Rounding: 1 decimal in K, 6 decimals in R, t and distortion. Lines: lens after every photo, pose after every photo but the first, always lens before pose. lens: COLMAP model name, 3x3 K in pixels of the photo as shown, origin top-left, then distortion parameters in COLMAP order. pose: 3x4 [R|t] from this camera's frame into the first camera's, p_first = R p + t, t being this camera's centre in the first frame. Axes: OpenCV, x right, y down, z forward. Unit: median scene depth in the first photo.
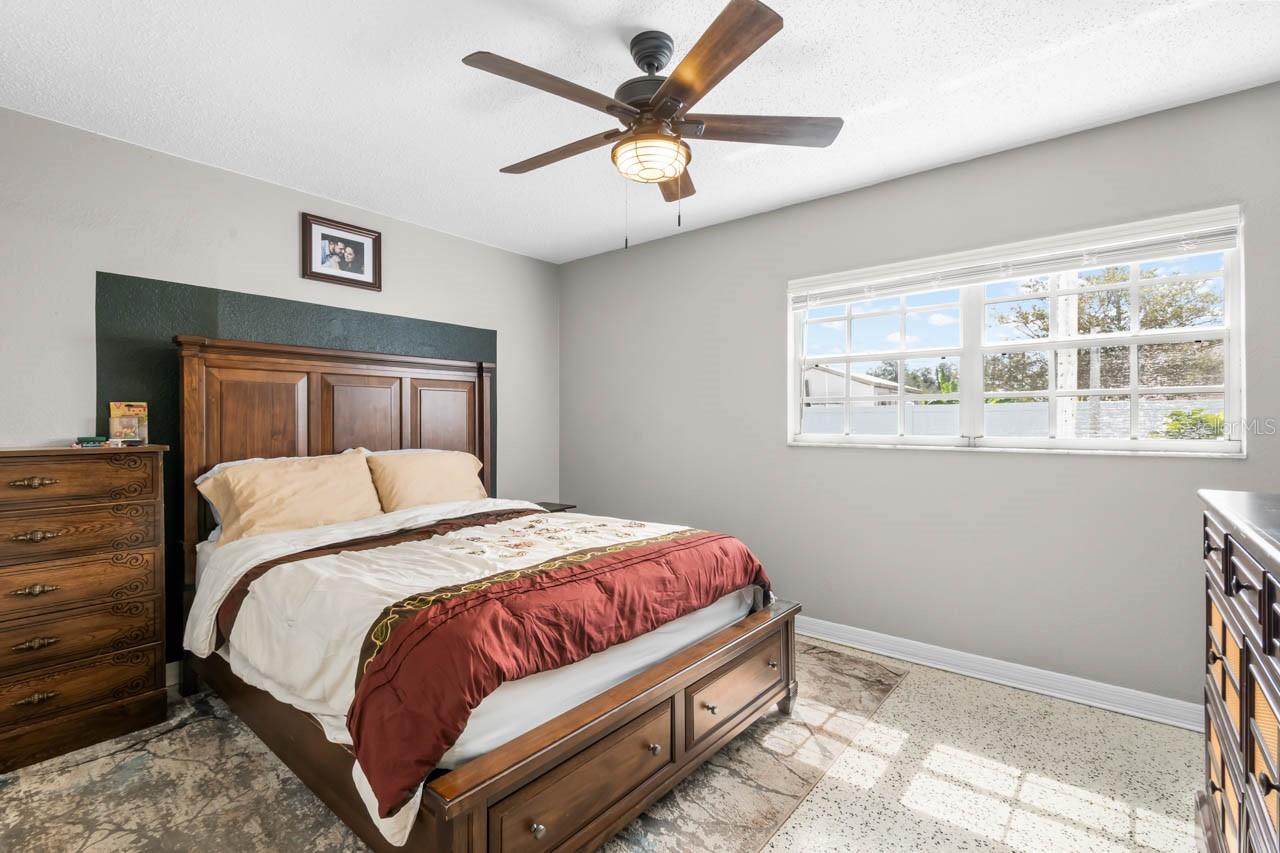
lens RADIAL K [[581.0, 0, 633.5], [0, 581.0, 422.6], [0, 0, 1]] dist [0.005550, -0.000271]
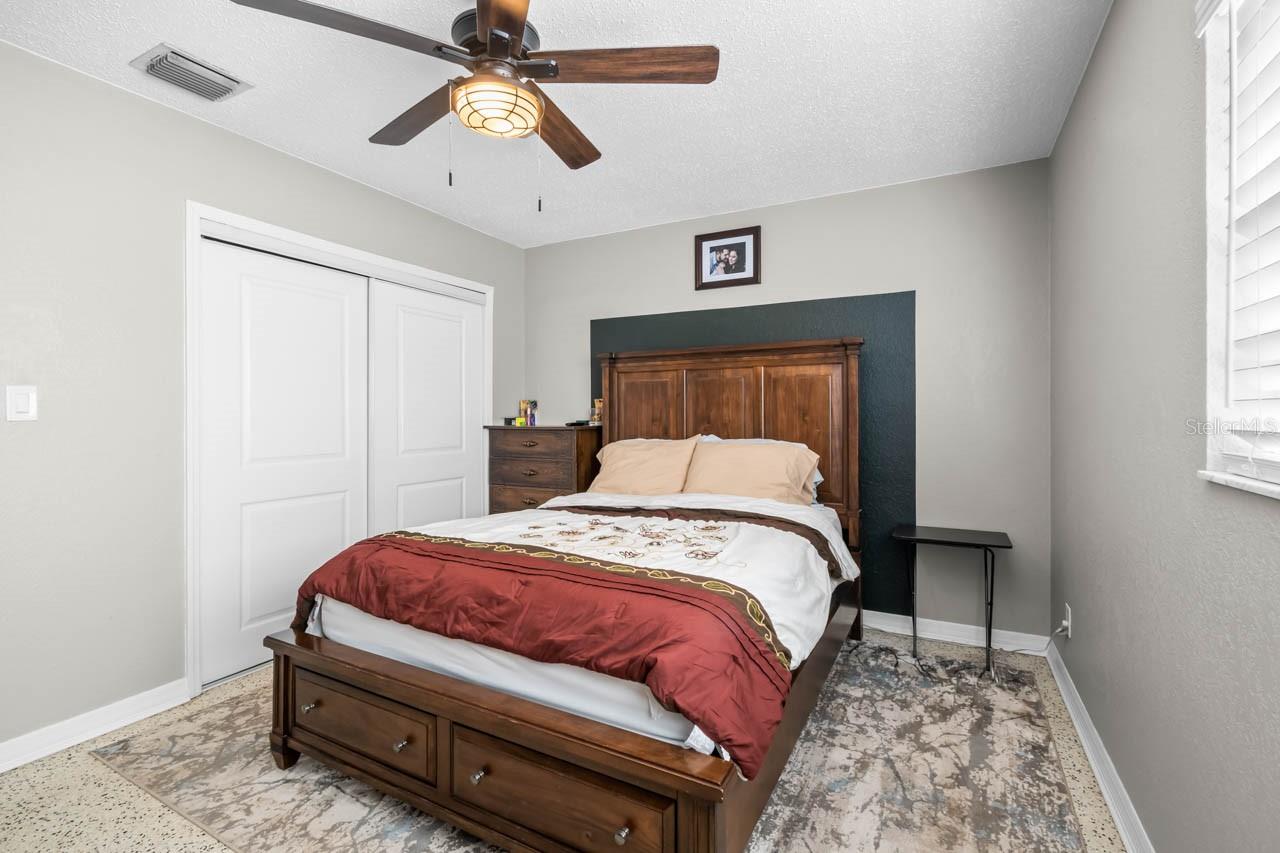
lens RADIAL K [[581.0, 0, 632.4], [0, 581.0, 420.4], [0, 0, 1]] dist [0.005550, -0.000271]
pose [[0.194562, 0.016505, -0.980751, 0.559976], [-0.002692, 0.999864, 0.016293, -0.002224], [0.980887, -0.000529, 0.194579, 0.623143]]
